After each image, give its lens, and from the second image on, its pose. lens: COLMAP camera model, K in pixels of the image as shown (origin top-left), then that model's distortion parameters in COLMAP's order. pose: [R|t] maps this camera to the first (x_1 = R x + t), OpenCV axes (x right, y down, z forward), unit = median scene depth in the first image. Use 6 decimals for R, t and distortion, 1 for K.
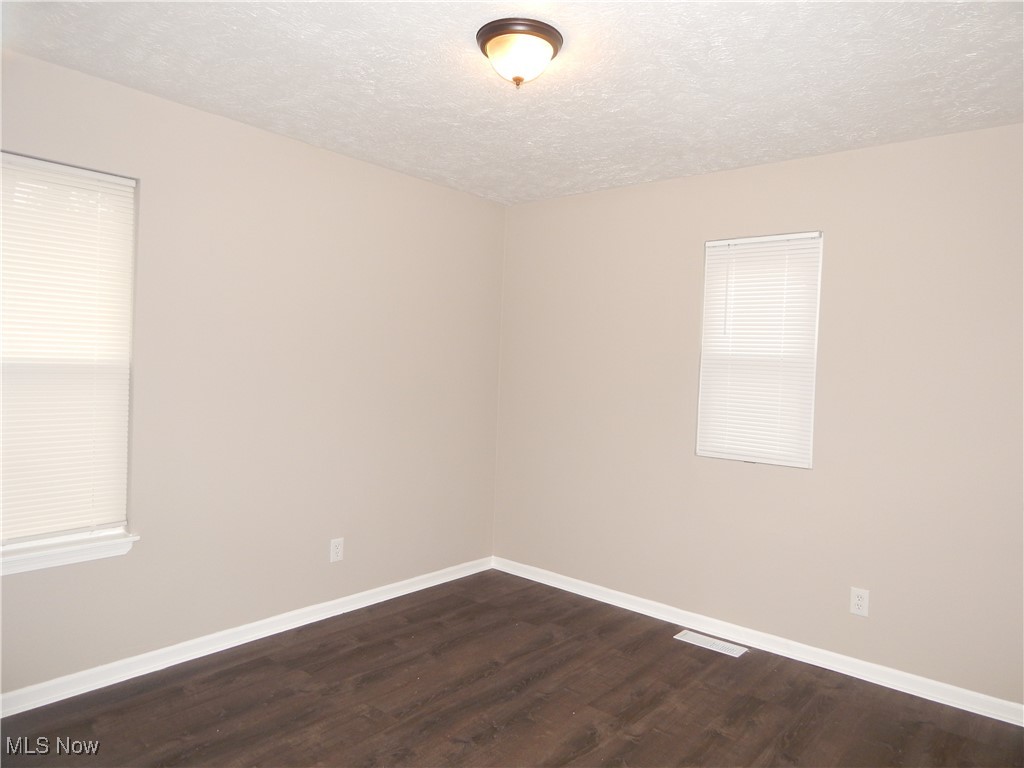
lens RADIAL K [[674.2, 0, 512.1], [0, 674.2, 381.3], [0, 0, 1]] dist [0.007675, -0.001701]
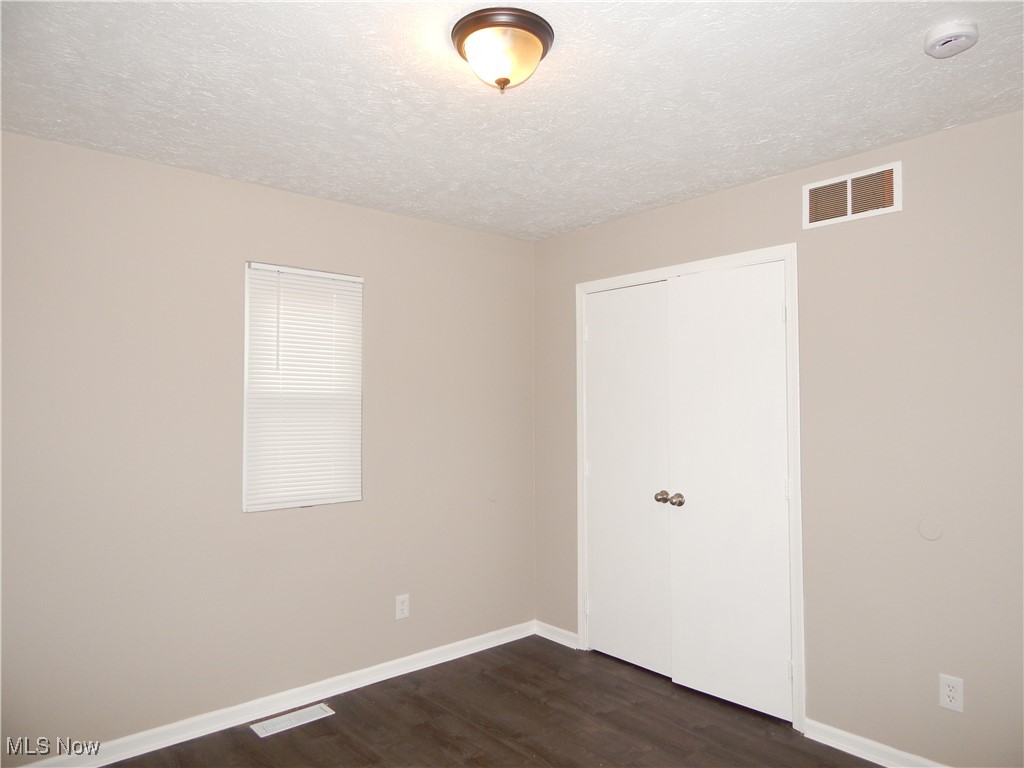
lens RADIAL K [[674.2, 0, 511.3], [0, 674.2, 386.7], [0, 0, 1]] dist [0.007675, -0.001701]
pose [[0.161831, -0.008965, 0.986778, -0.563298], [0.032269, 0.999472, 0.003788, -0.044781], [-0.986291, 0.031229, 0.162035, 0.595764]]
